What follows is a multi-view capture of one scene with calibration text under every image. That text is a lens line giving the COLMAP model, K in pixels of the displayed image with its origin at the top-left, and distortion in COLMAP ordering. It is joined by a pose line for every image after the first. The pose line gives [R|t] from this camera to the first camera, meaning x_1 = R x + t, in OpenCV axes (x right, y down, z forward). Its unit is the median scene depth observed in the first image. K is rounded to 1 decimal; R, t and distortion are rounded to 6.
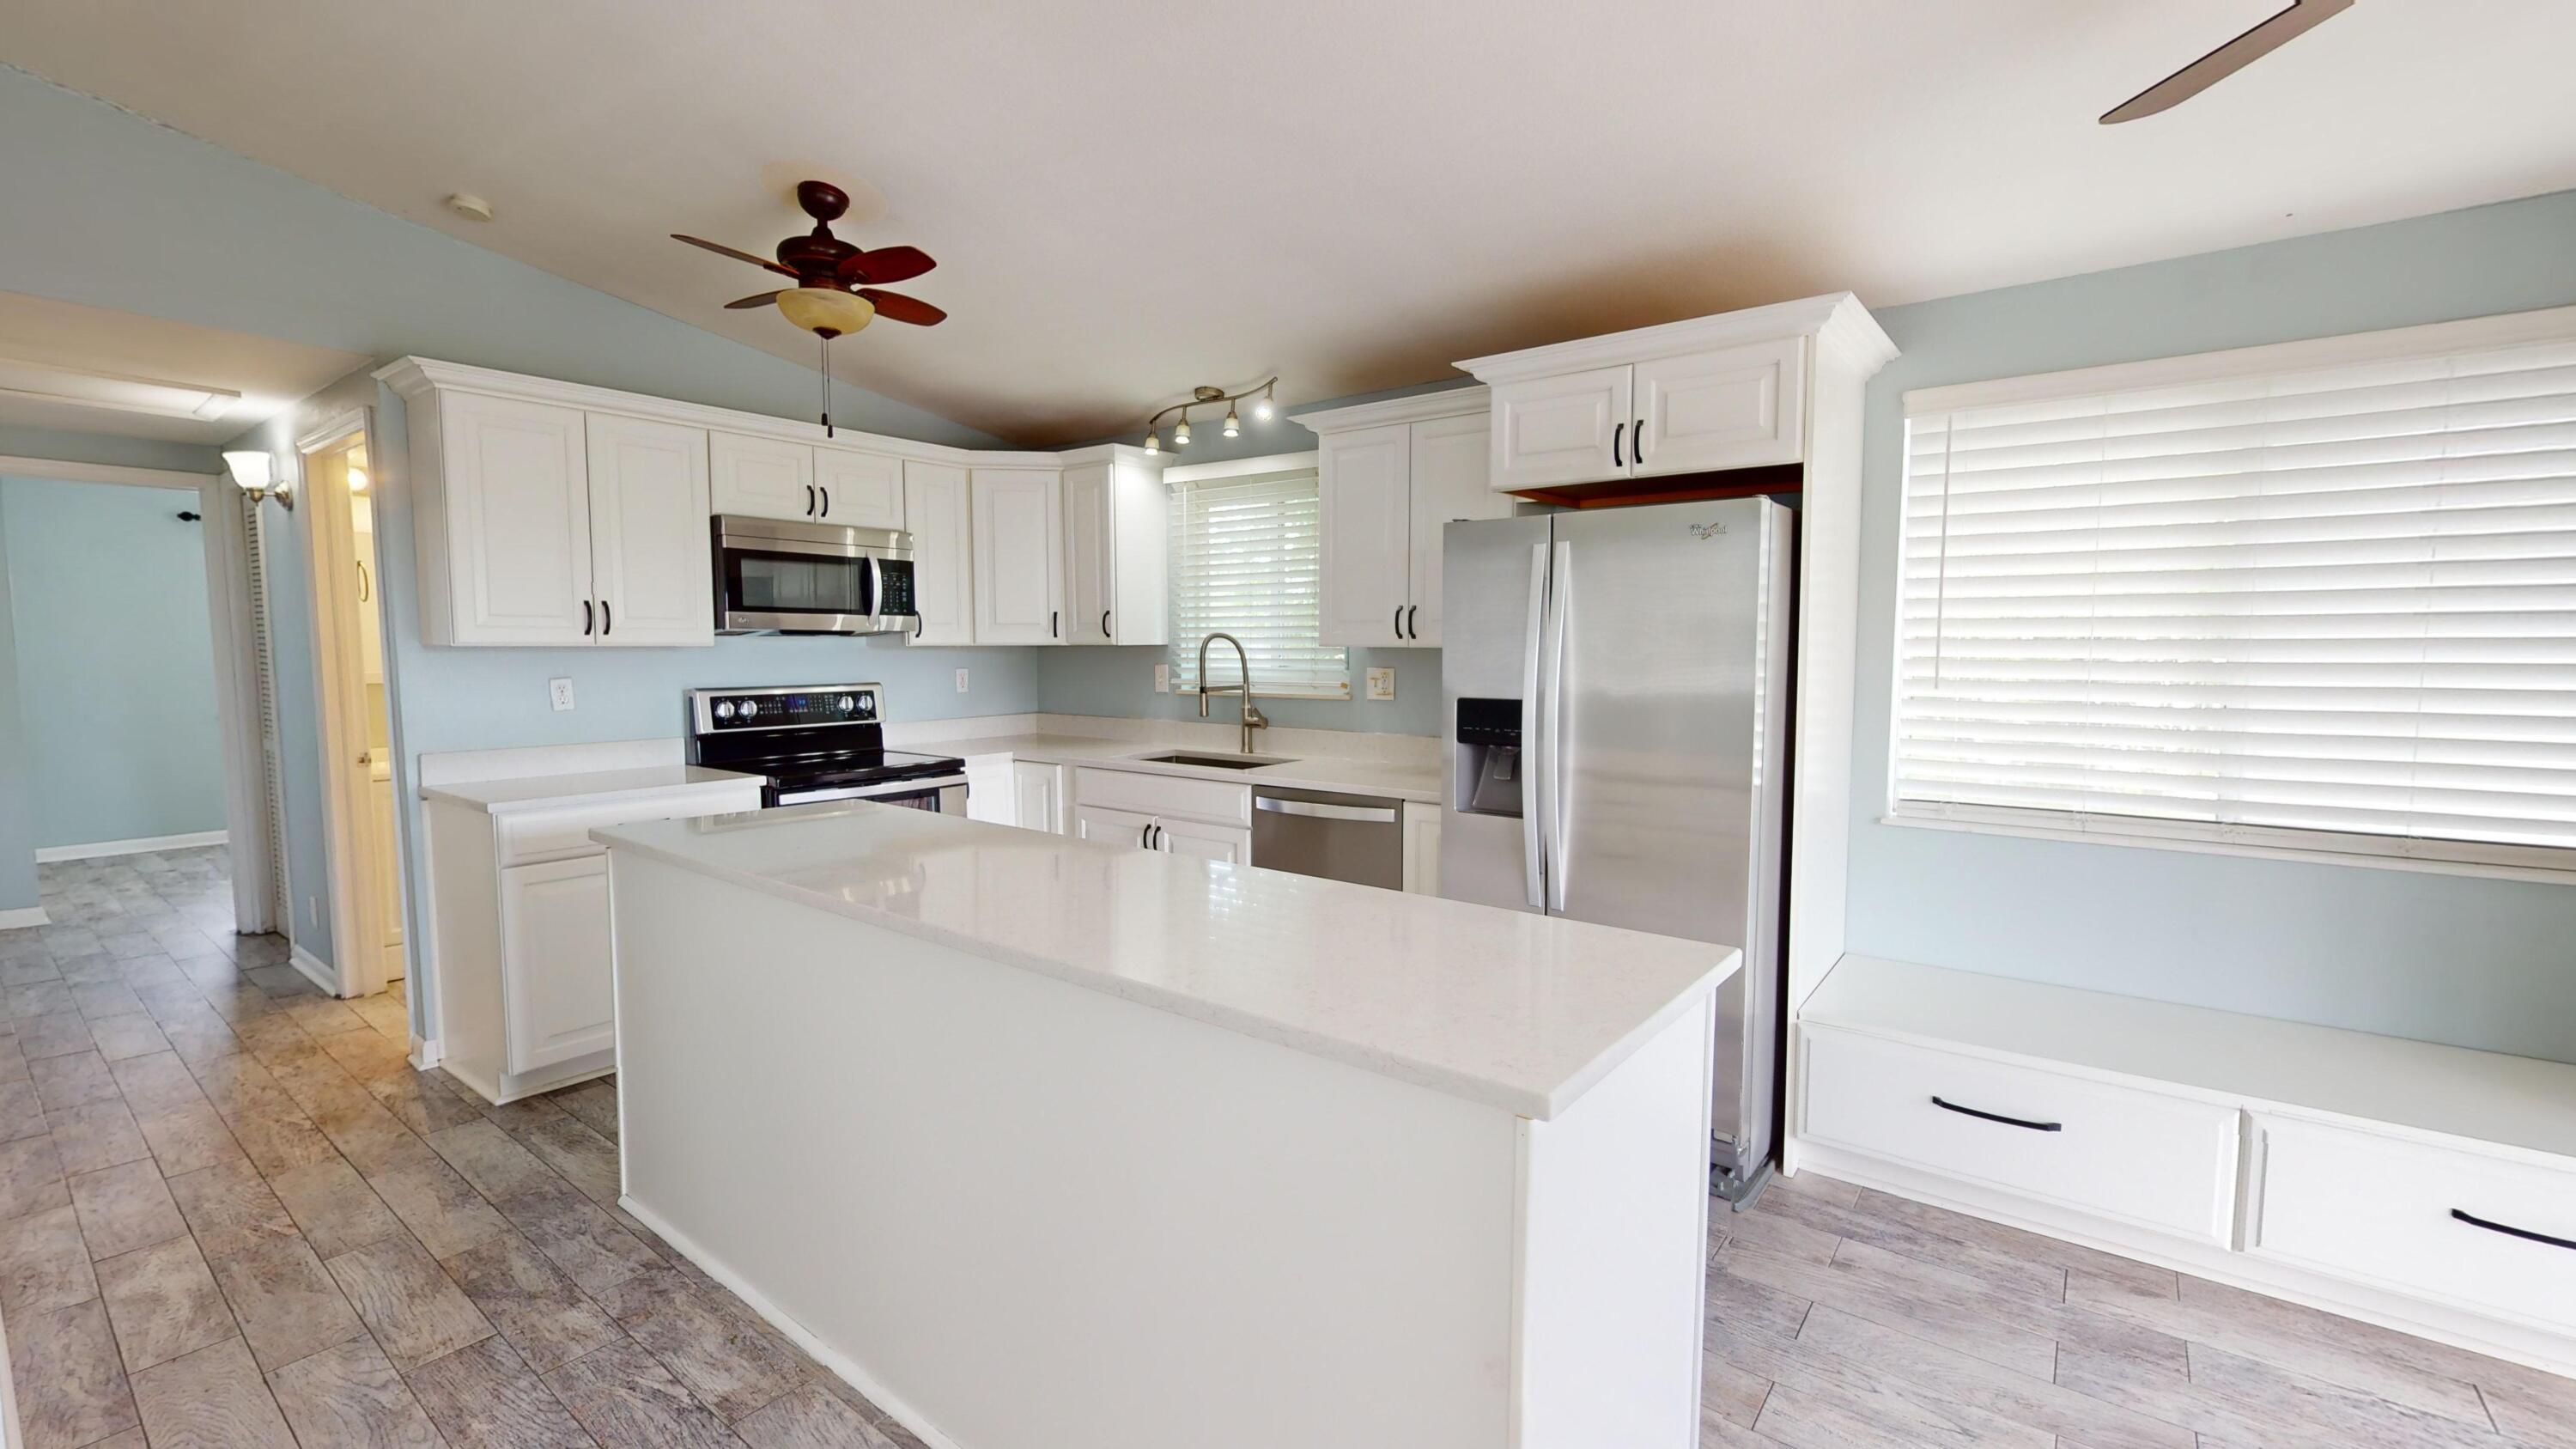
lens RADIAL K [[1065.5, 0, 1291.5], [0, 1065.5, 730.6], [0, 0, 1]] dist [-0.004591, -0.000200]
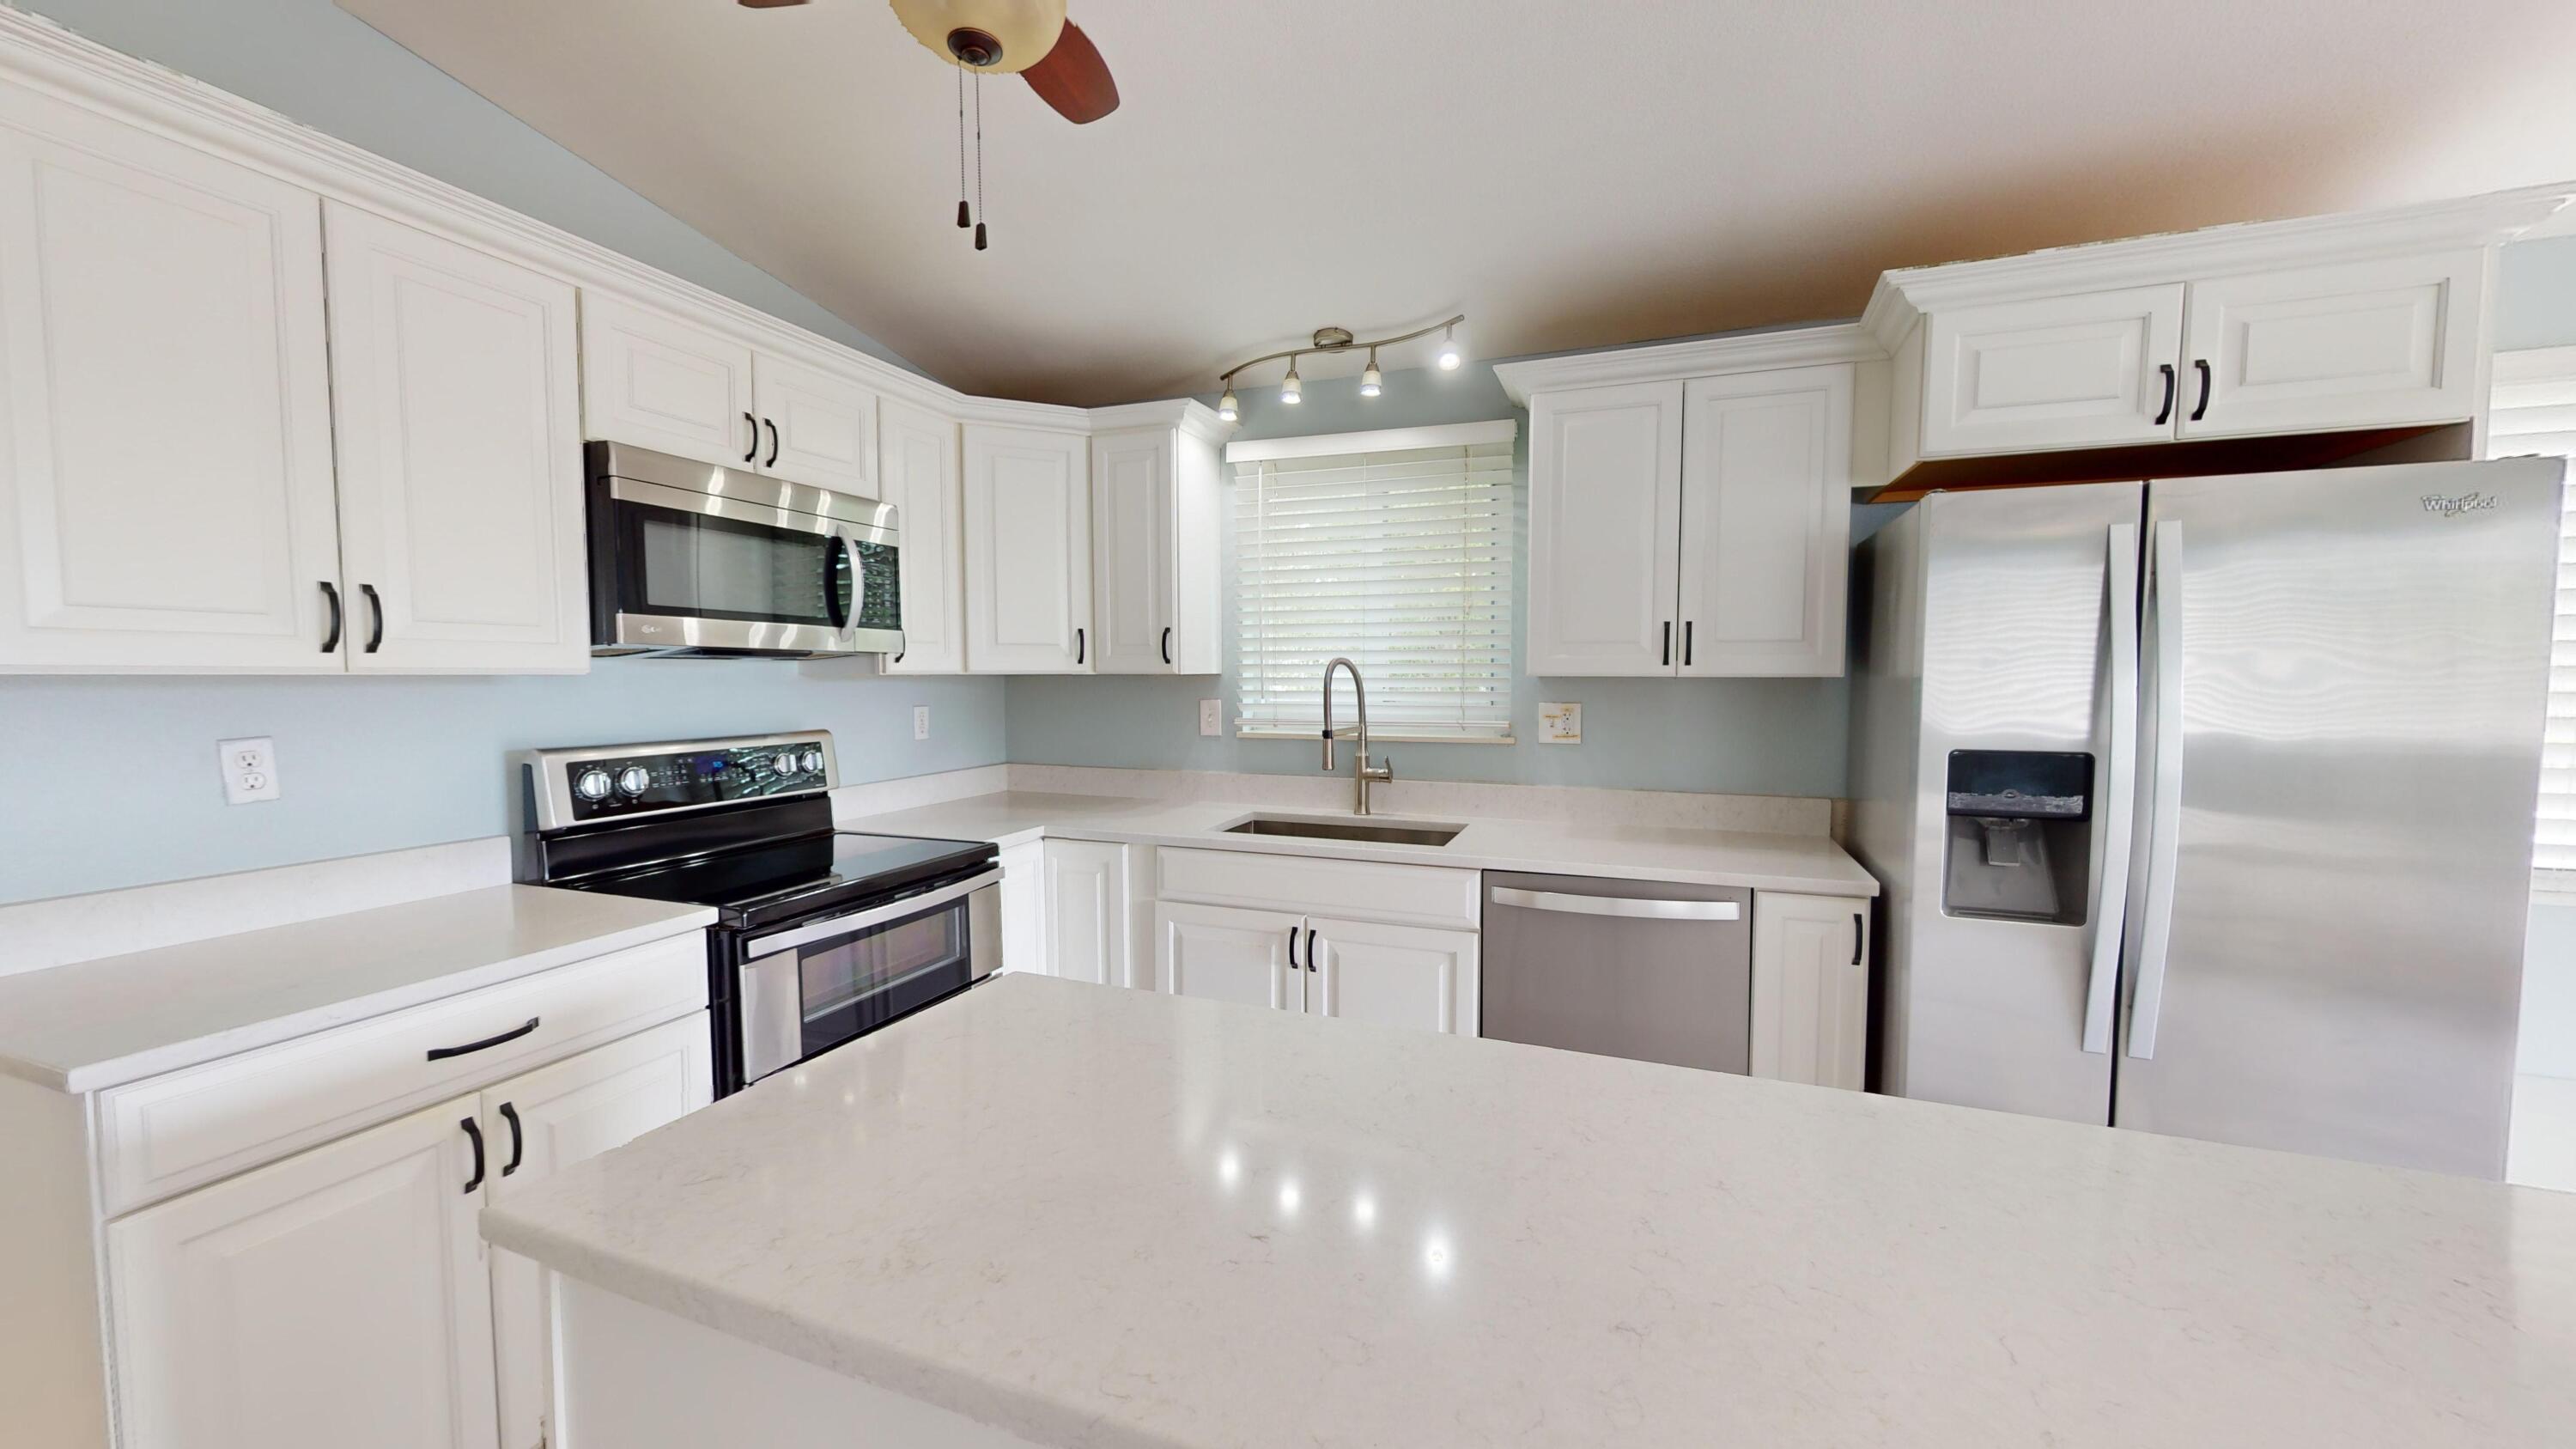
lens RADIAL K [[948.2, 0, 1285.7], [0, 948.2, 725.1], [0, 0, 1]] dist [0.003062, 0.000337]
pose [[0.959513, -0.014828, 0.281274, -0.305207], [0.022470, 0.999460, -0.023963, -0.030107], [-0.280767, 0.029313, 0.959328, 0.384138]]
